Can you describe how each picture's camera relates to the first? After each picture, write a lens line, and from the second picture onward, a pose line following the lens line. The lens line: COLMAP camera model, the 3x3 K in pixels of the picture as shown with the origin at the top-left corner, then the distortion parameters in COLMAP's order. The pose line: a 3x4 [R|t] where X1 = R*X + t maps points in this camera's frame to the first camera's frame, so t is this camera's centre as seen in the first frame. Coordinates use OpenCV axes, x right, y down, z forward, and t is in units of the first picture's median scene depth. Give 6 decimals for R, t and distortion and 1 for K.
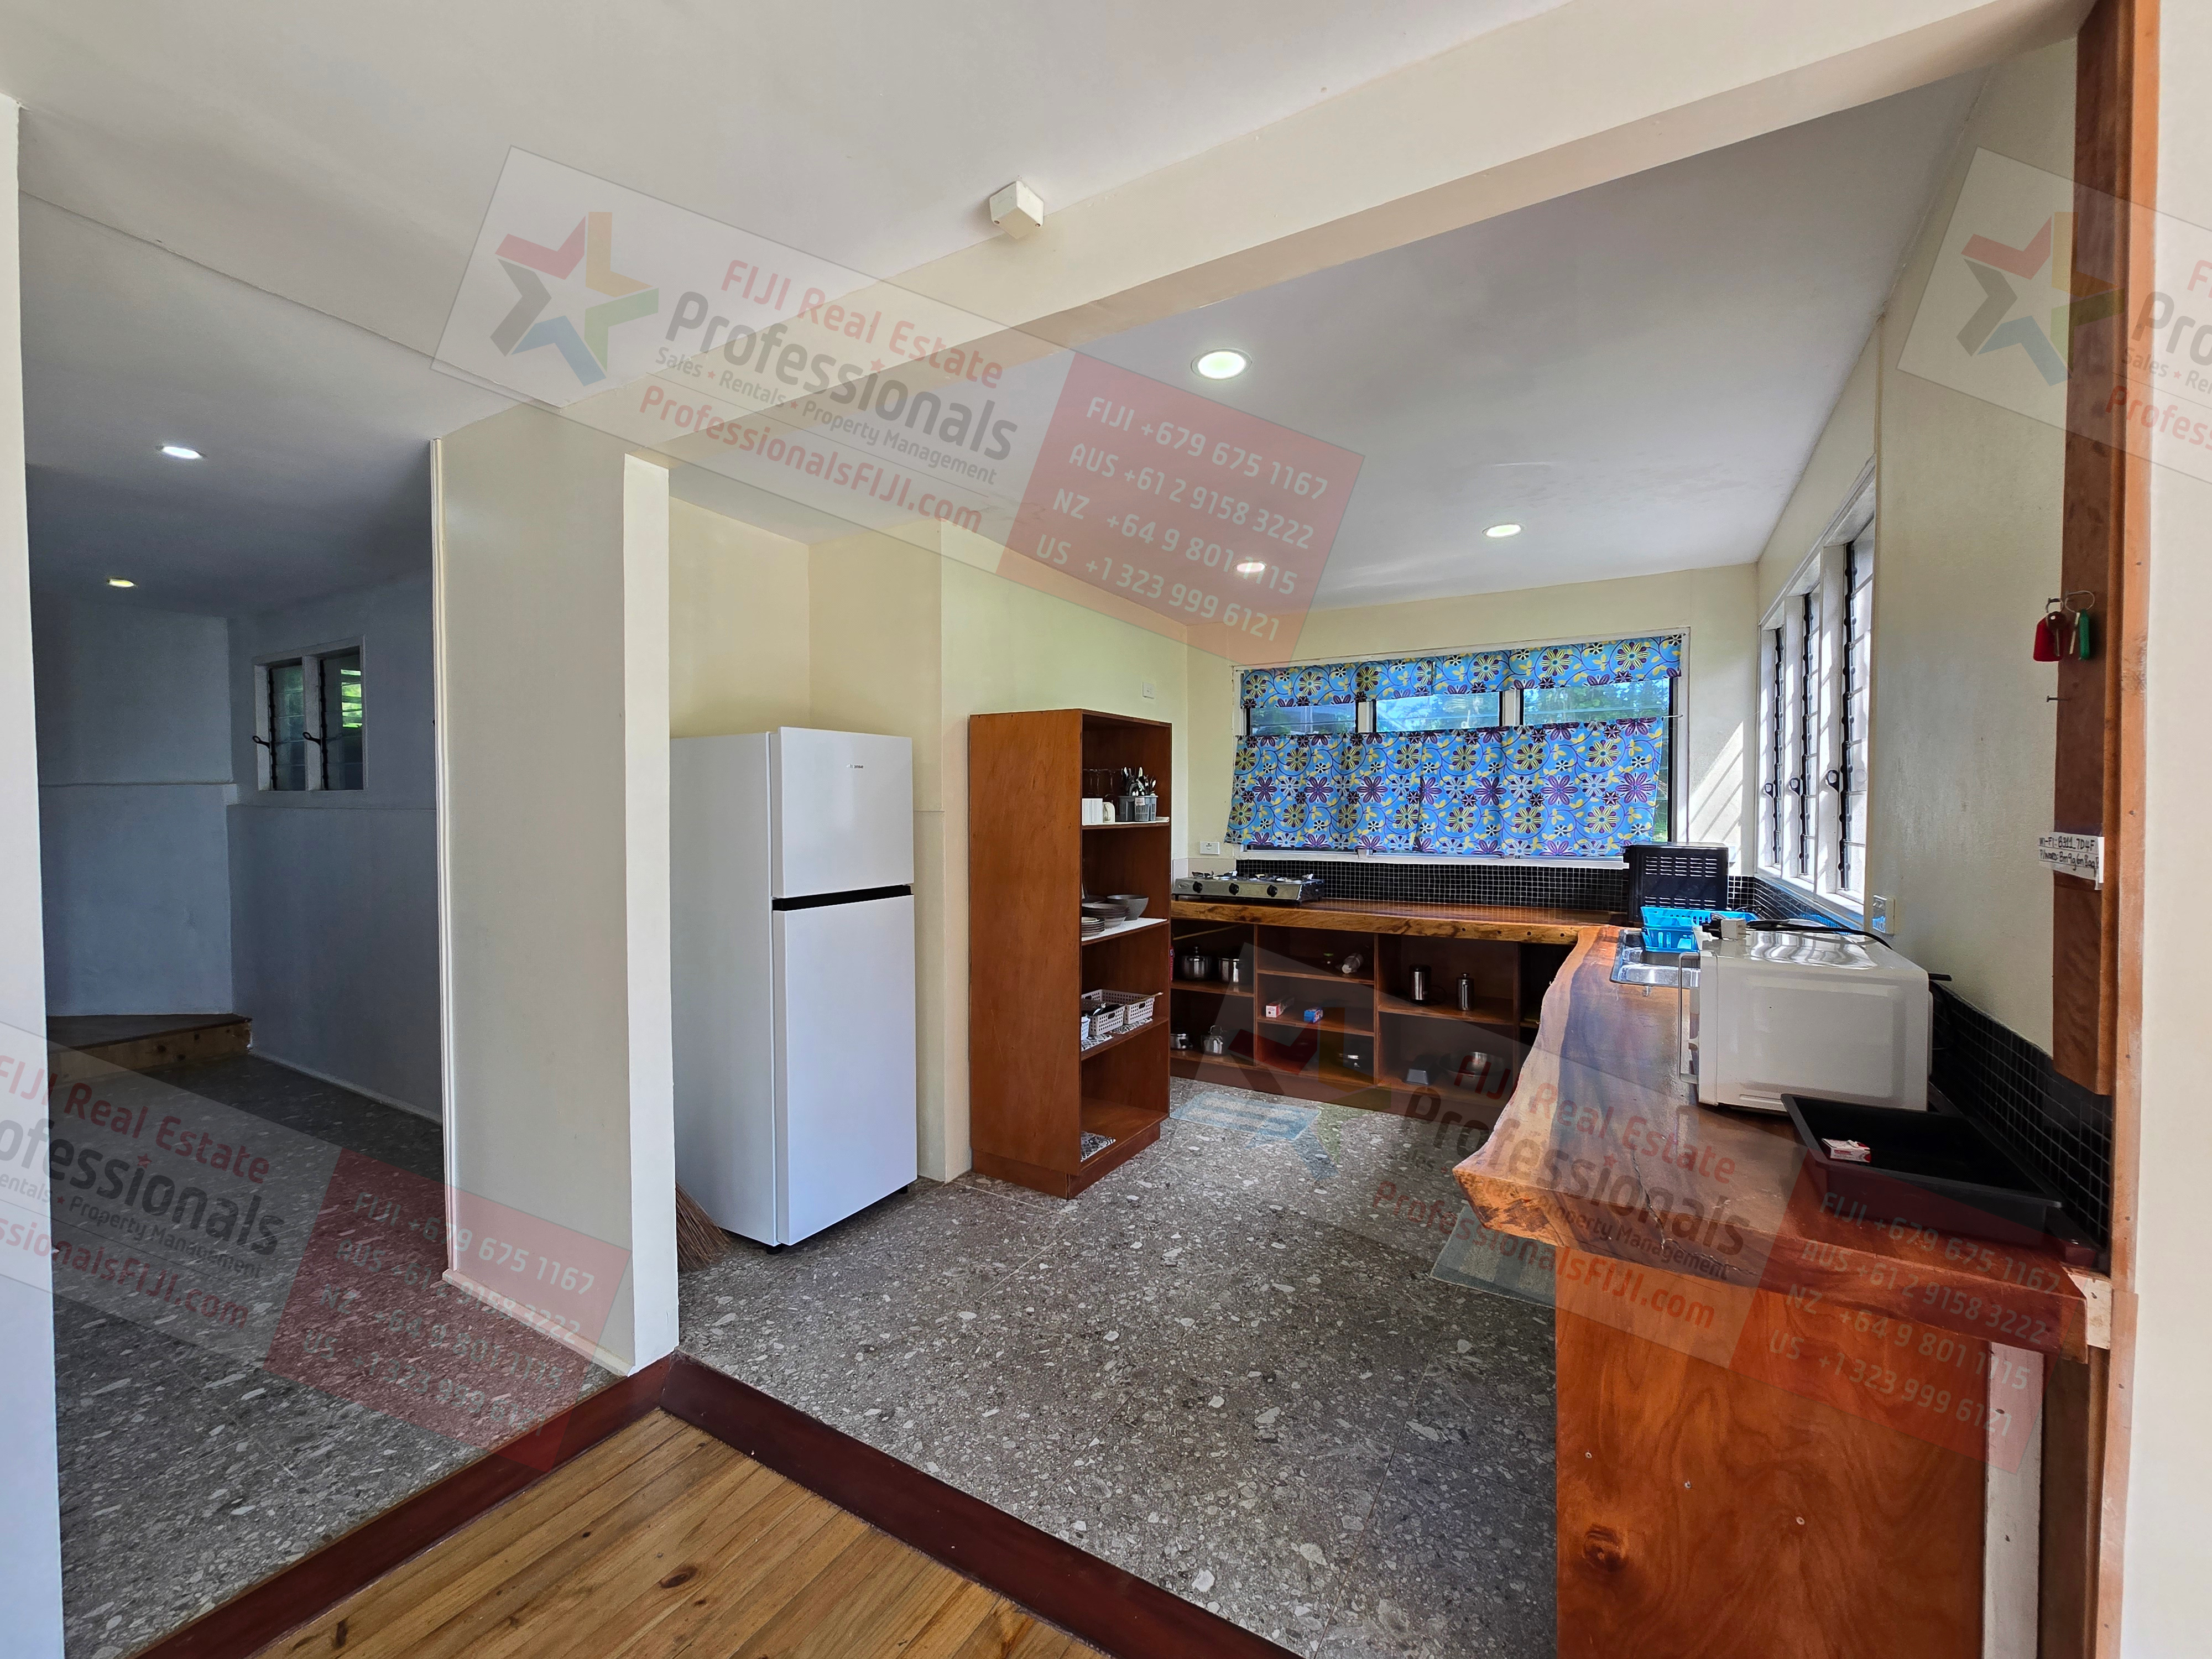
lens RADIAL K [[897.1, 0, 1102.2], [0, 897.1, 831.1], [0, 0, 1]] dist [-0.009317, 0.001955]
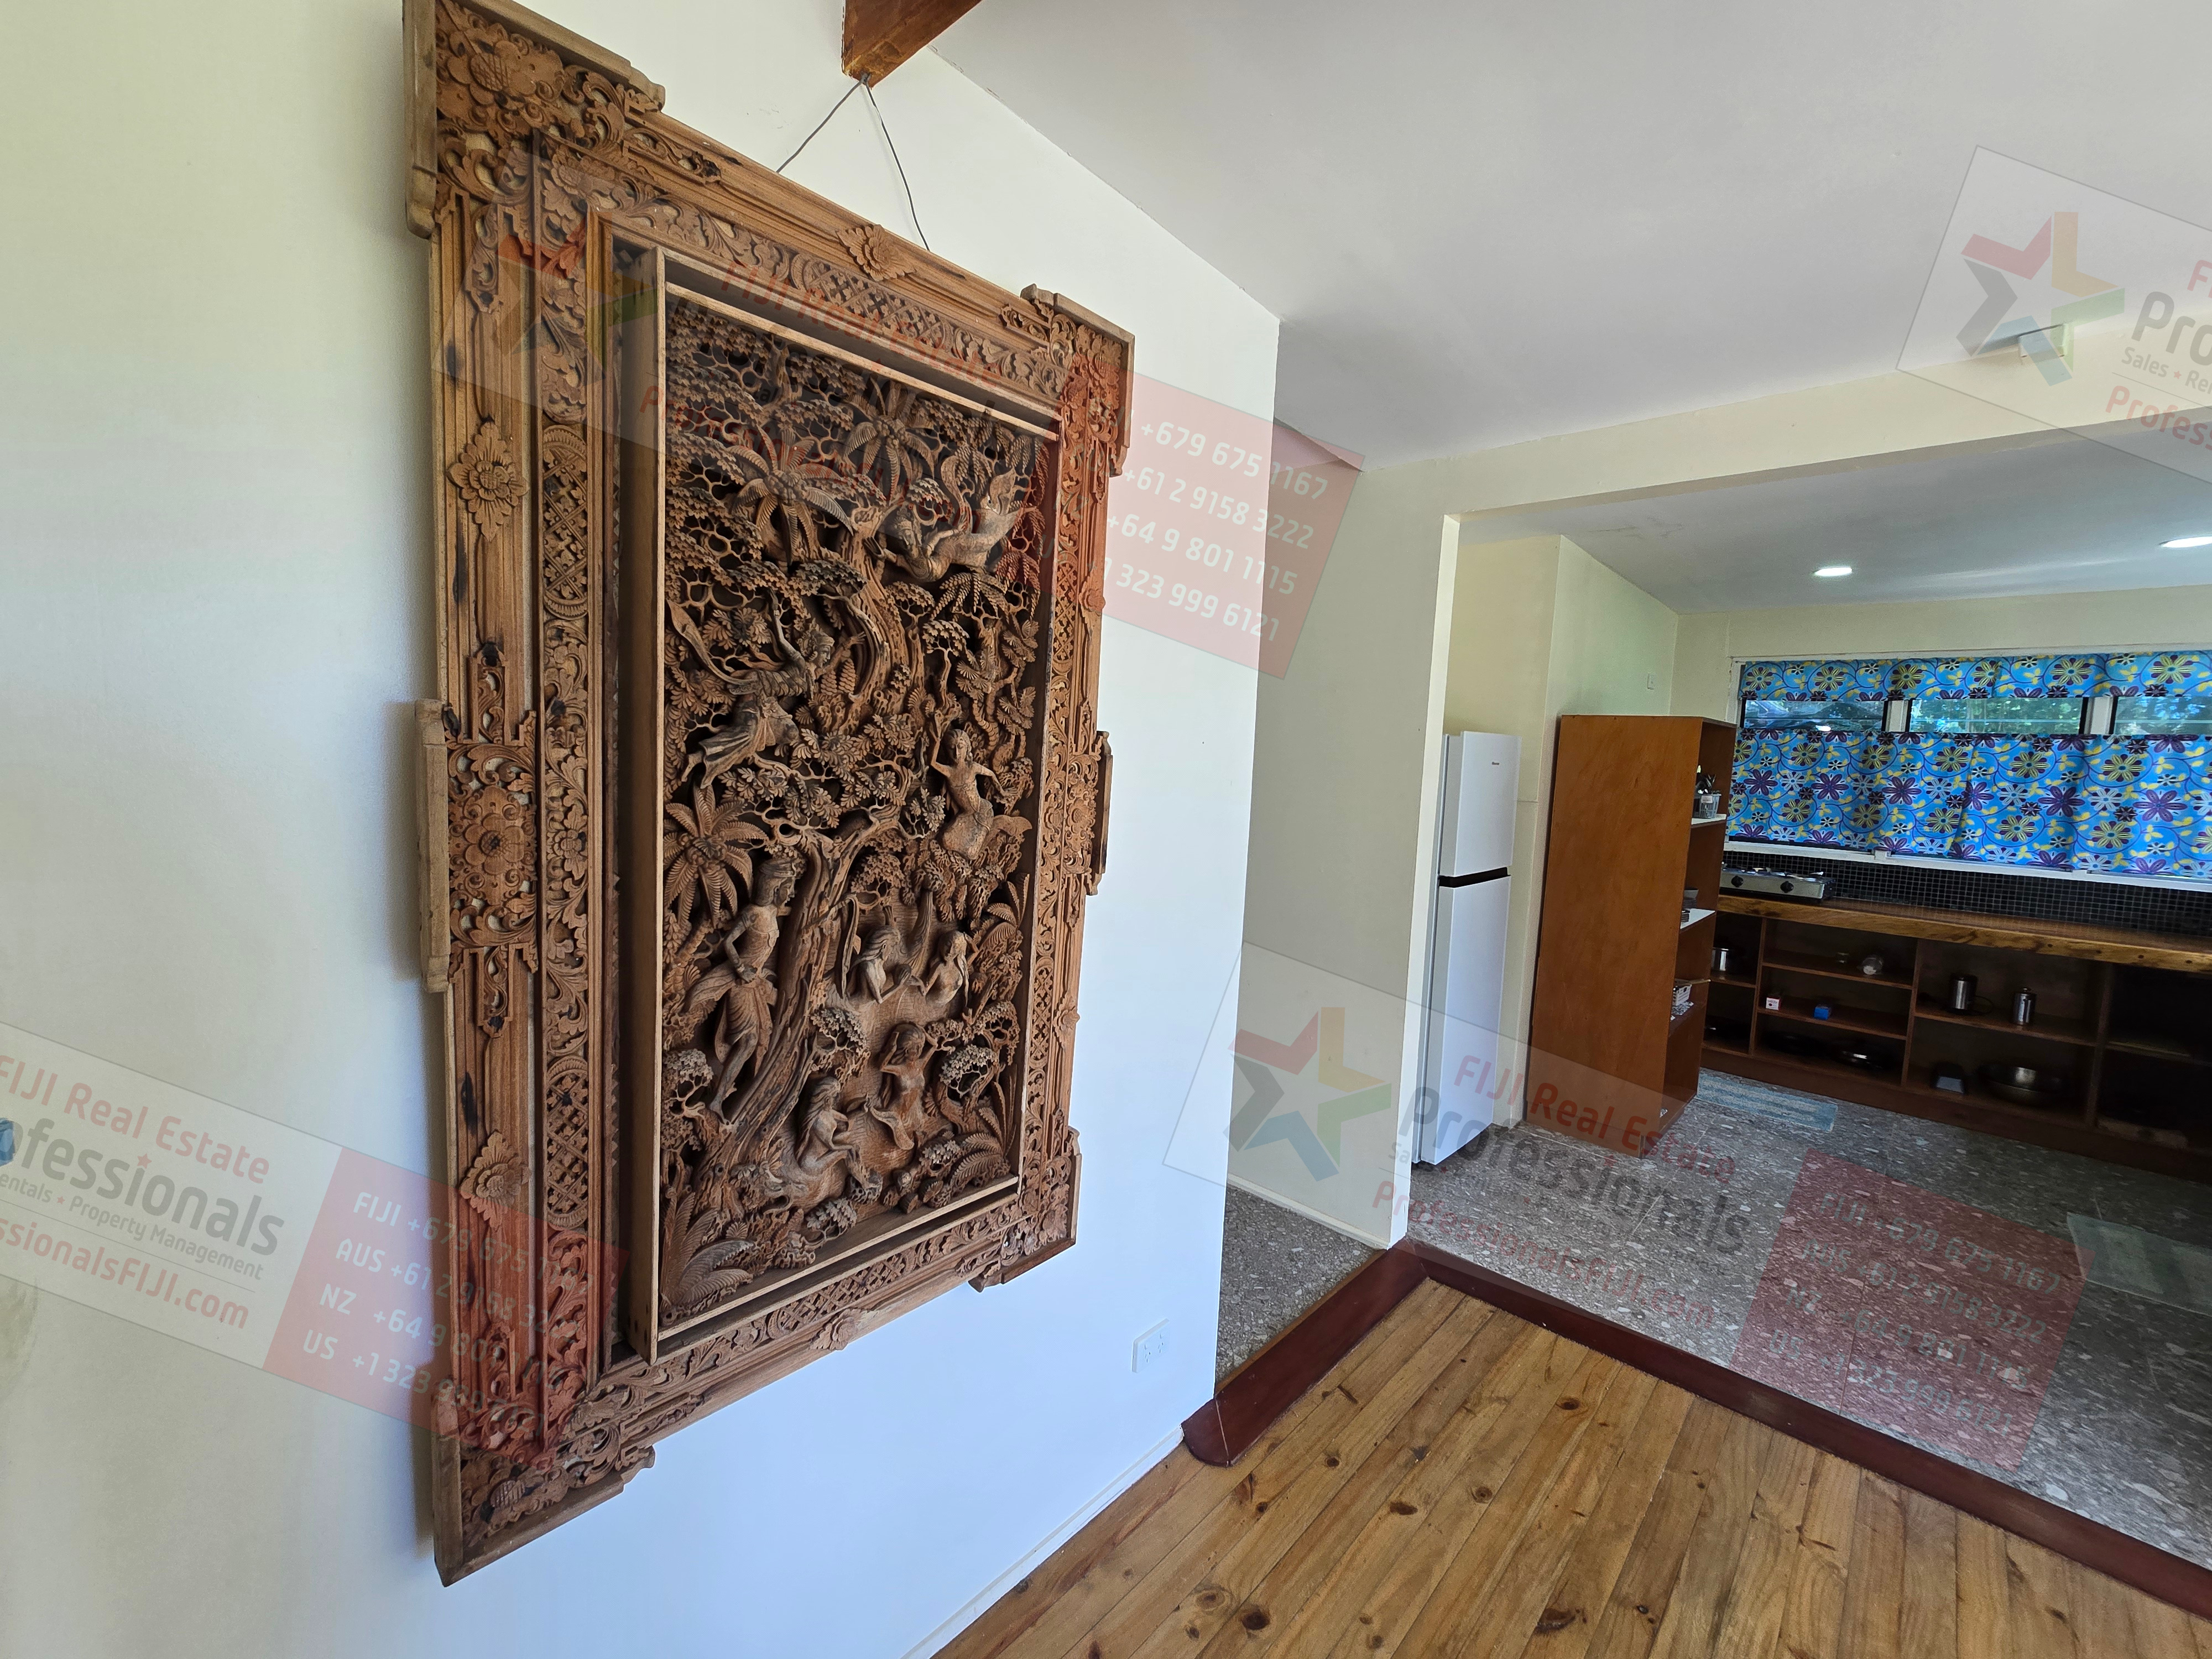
lens RADIAL K [[897.1, 0, 1103.8], [0, 897.1, 825.2], [0, 0, 1]] dist [-0.009317, 0.001955]
pose [[0.972882, 0.060514, -0.223244, -0.348386], [-0.047984, 0.996976, 0.061134, -0.028016], [0.226268, -0.048764, 0.972844, -0.158361]]
